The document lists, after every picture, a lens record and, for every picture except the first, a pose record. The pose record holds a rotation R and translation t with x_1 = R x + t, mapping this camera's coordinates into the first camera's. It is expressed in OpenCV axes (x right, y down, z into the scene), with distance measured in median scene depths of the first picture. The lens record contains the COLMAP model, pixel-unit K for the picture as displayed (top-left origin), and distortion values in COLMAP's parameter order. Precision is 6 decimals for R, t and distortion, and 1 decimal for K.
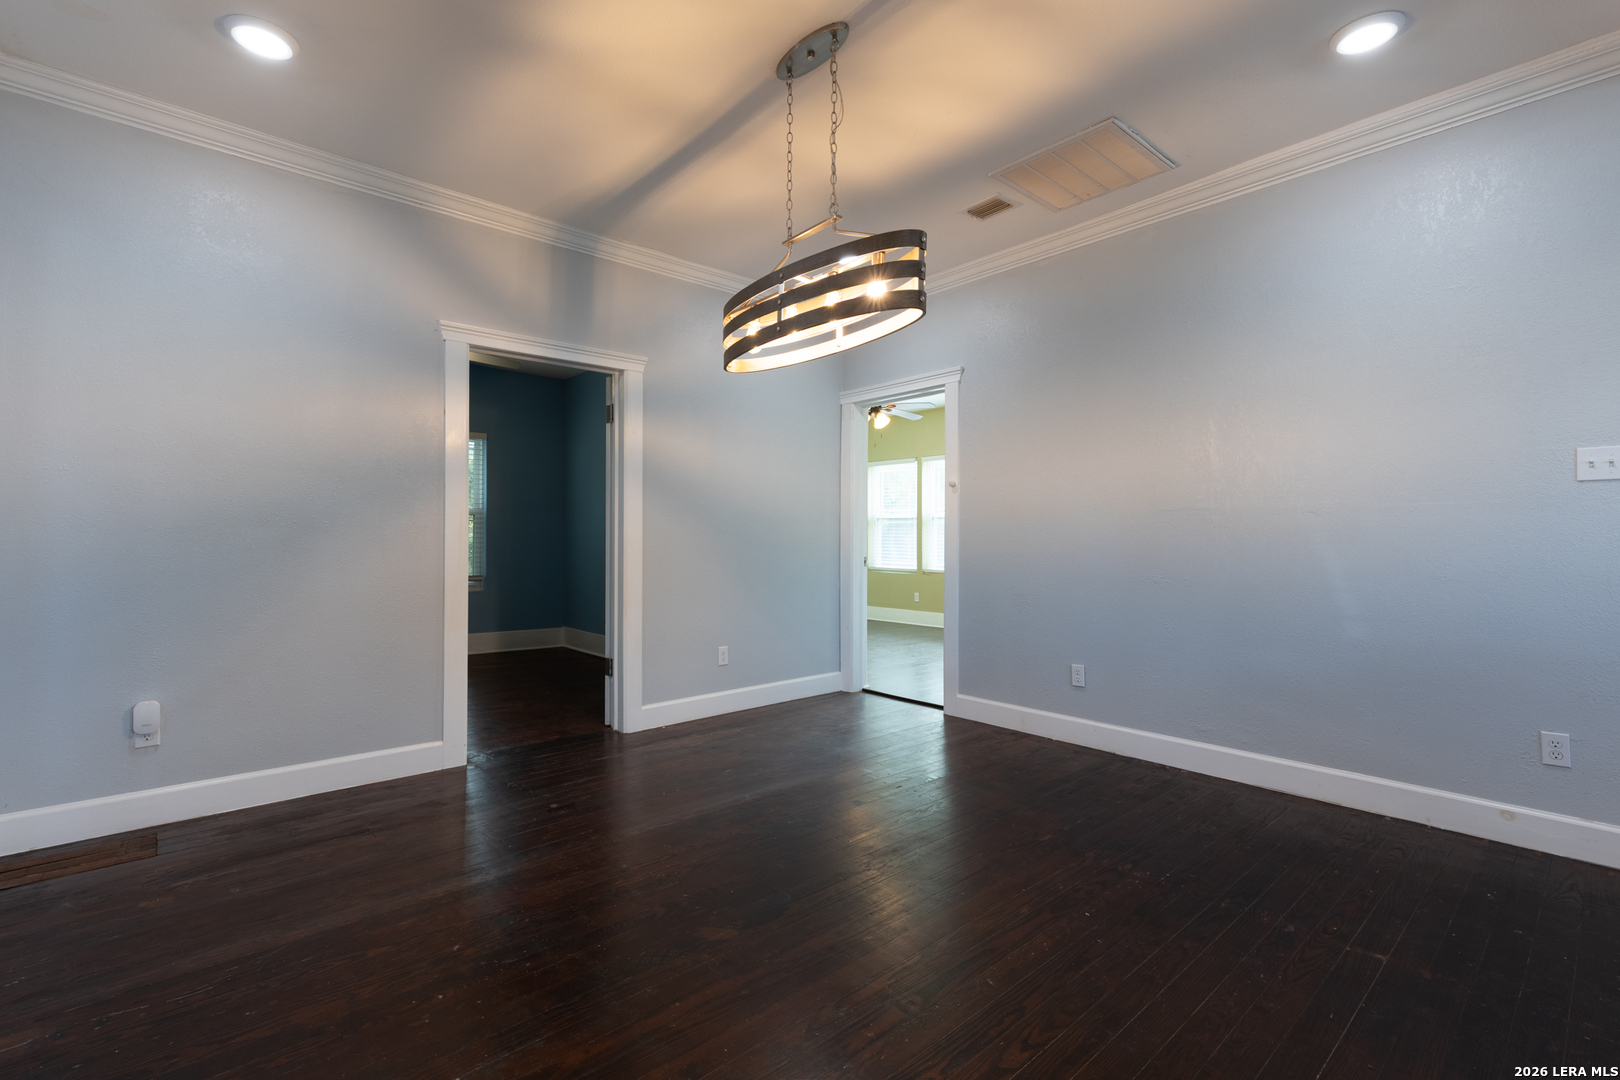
lens RADIAL K [[723.5, 0, 817.2], [0, 723.5, 535.5], [0, 0, 1]] dist [0.002403, -0.000113]
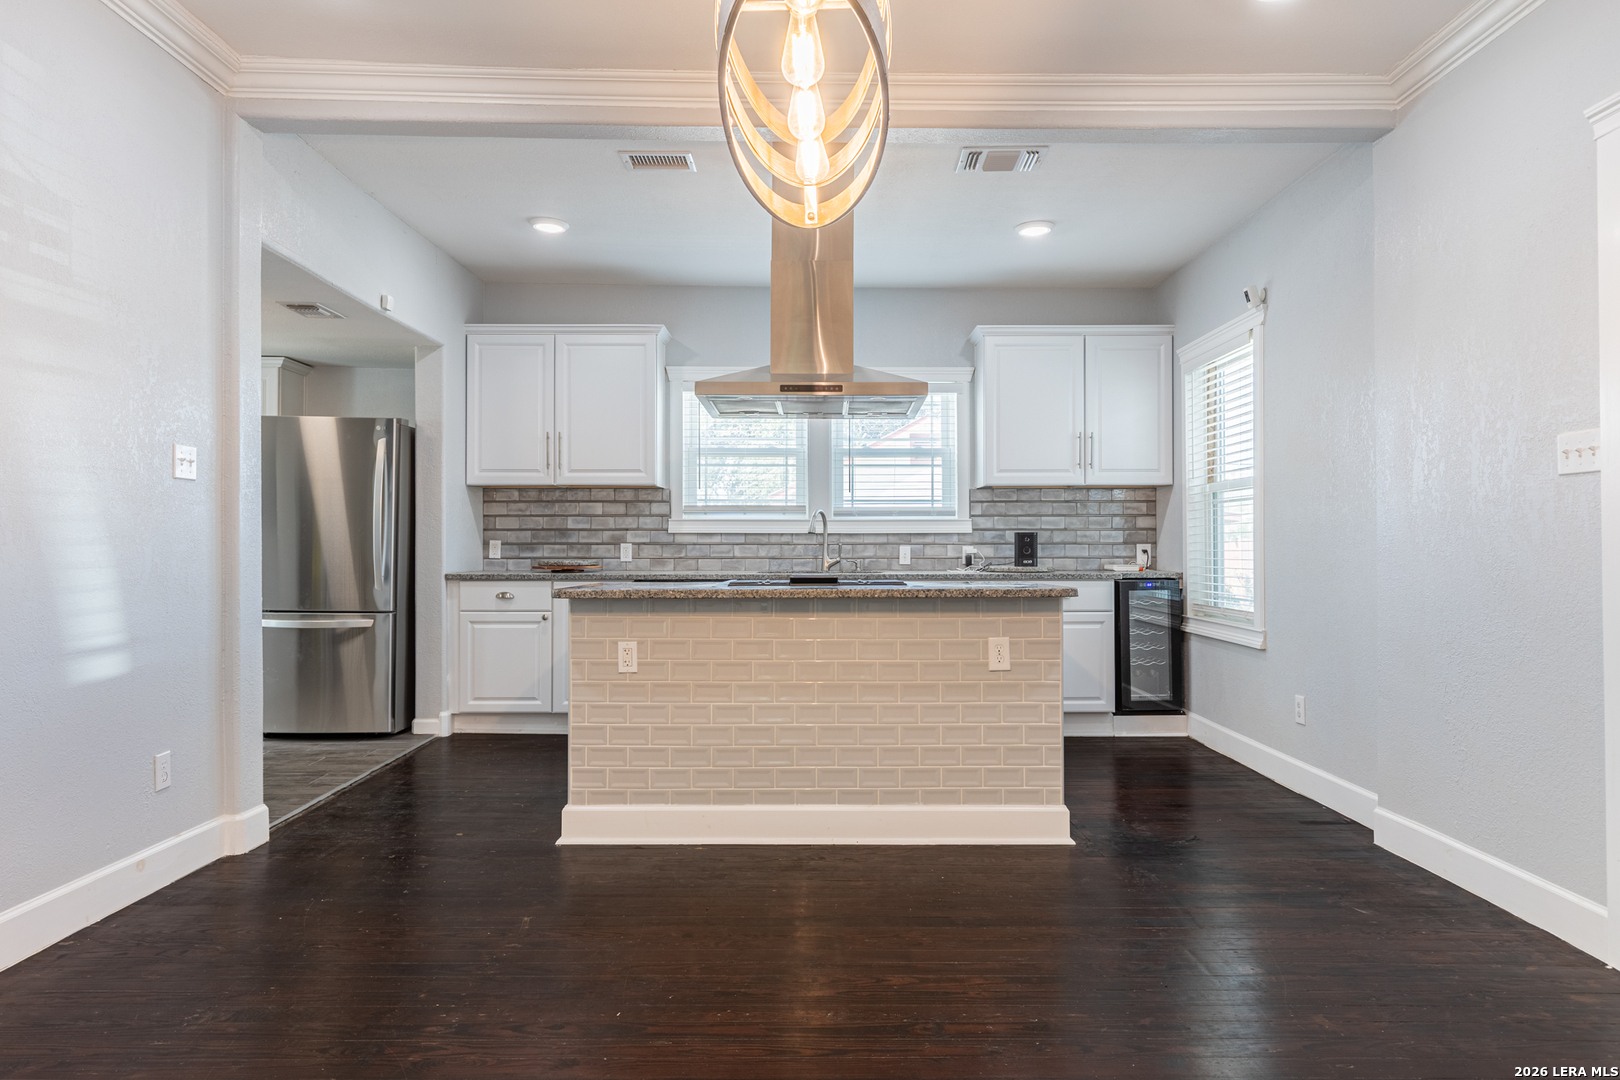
lens RADIAL K [[992.6, 0, 819.1], [0, 992.6, 536.4], [0, 0, 1]] dist [0.000343, -0.000936]
pose [[-0.743729, 0.003204, 0.668473, -0.282056], [-0.008855, 0.999854, -0.014644, 0.009103], [-0.668422, -0.016810, -0.743592, 0.923026]]
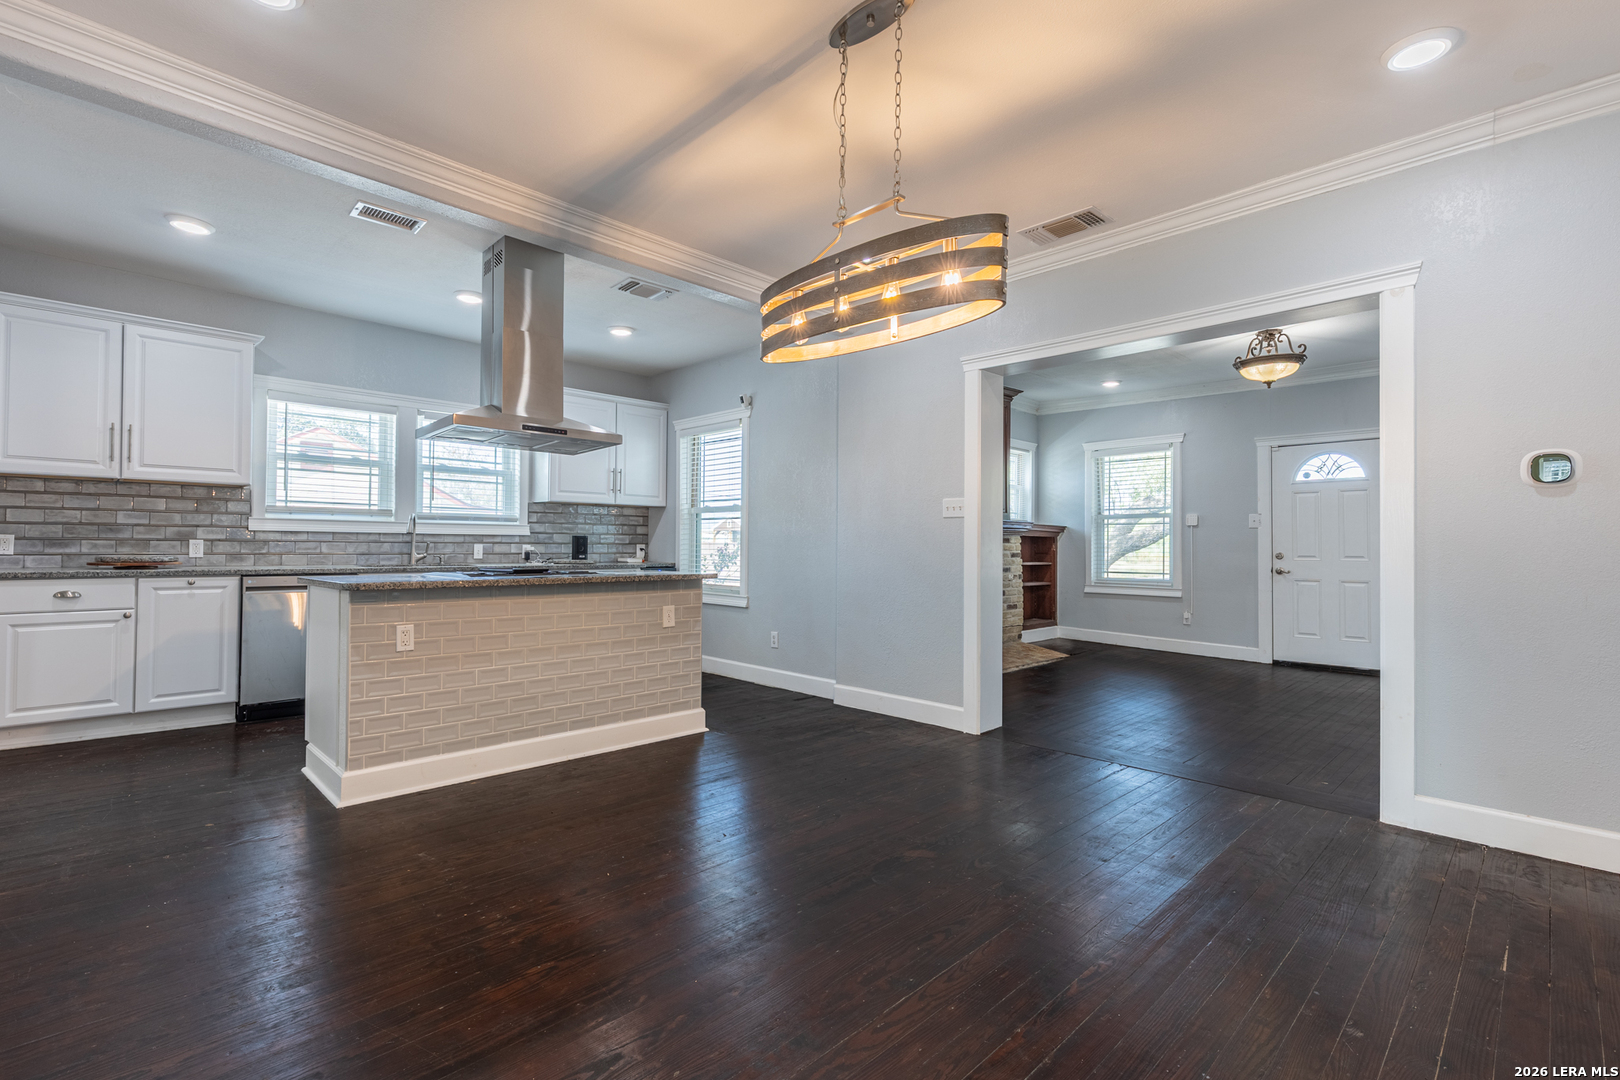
lens RADIAL K [[733.0, 0, 813.8], [0, 733.0, 539.1], [0, 0, 1]] dist [0.003856, 0.000242]
pose [[-0.999019, -0.013229, -0.042264, 0.061255], [-0.012437, 0.999743, -0.018958, 0.009051], [0.042504, -0.018414, -0.998927, 1.201302]]
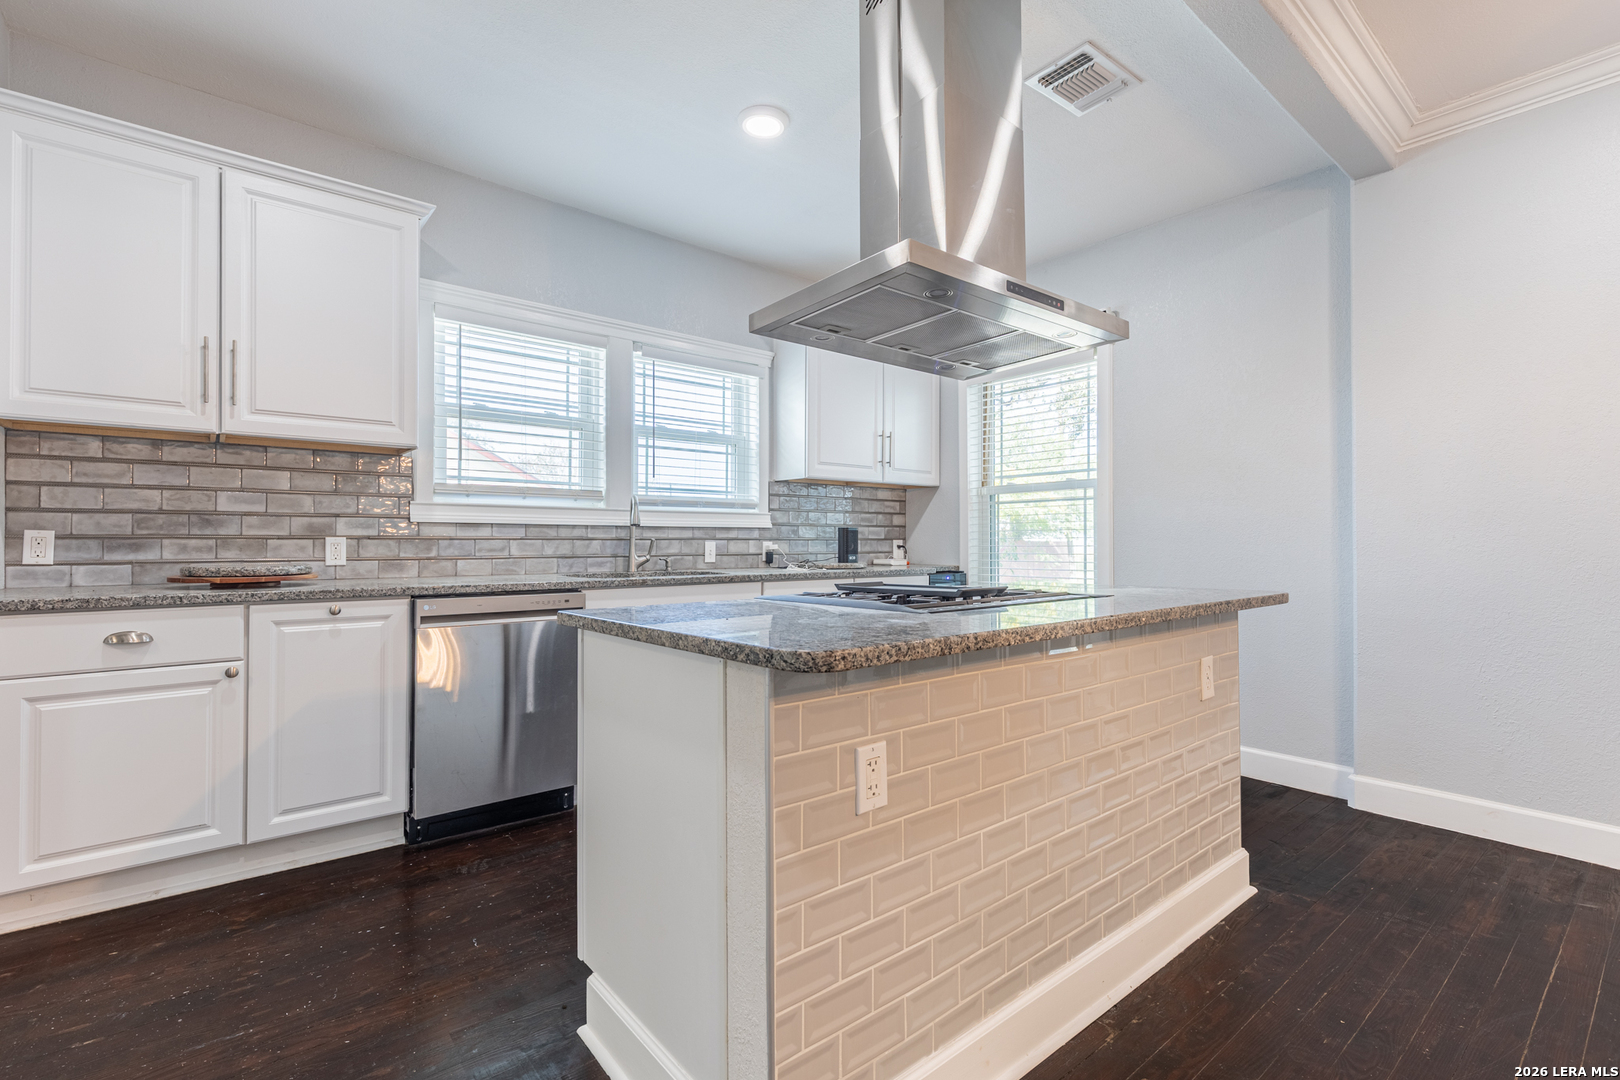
lens RADIAL K [[727.7, 0, 814.0], [0, 727.7, 538.2], [0, 0, 1]] dist [0.005605, -0.000348]
pose [[-0.998811, -0.003898, 0.048590, 0.506100], [-0.004605, 0.999885, -0.014431, 0.009462], [-0.048529, -0.014638, -0.998715, 0.665390]]
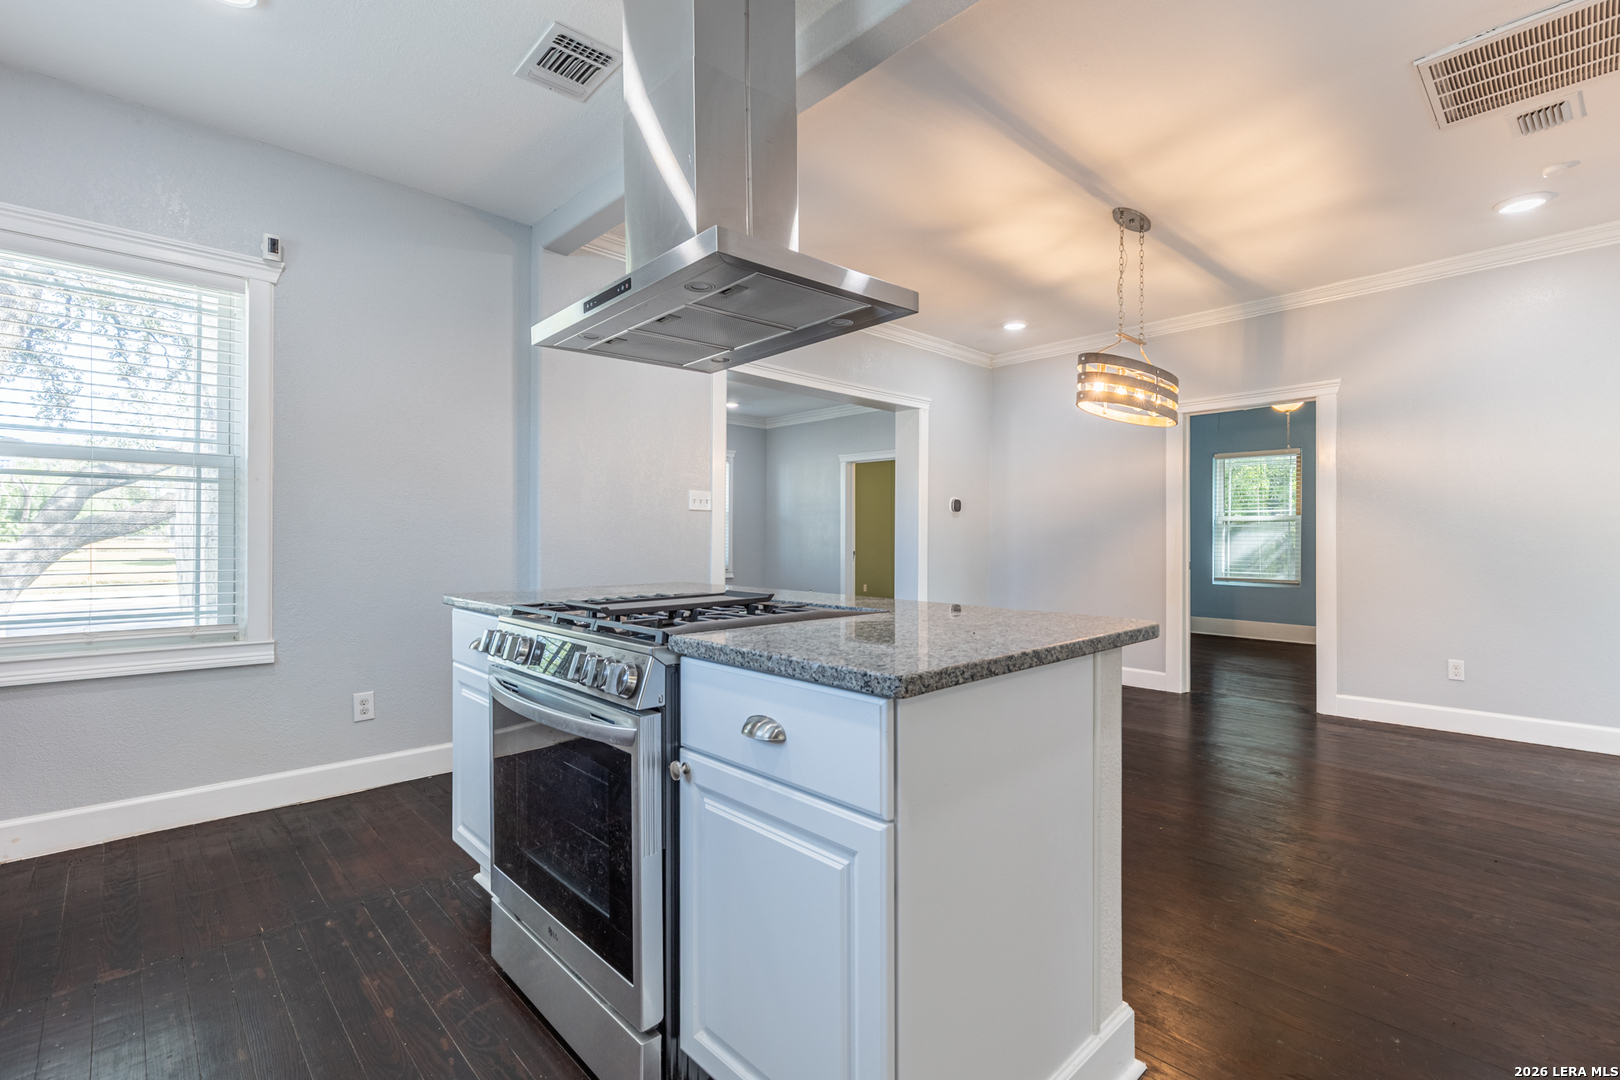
lens RADIAL K [[742.0, 0, 812.8], [0, 742.0, 537.4], [0, 0, 1]] dist [0.006111, 0.000111]
pose [[0.025274, -0.006333, -0.999661, 0.952412], [0.004088, 0.999972, -0.006232, -0.000991], [0.999672, -0.003929, 0.025299, 0.184317]]
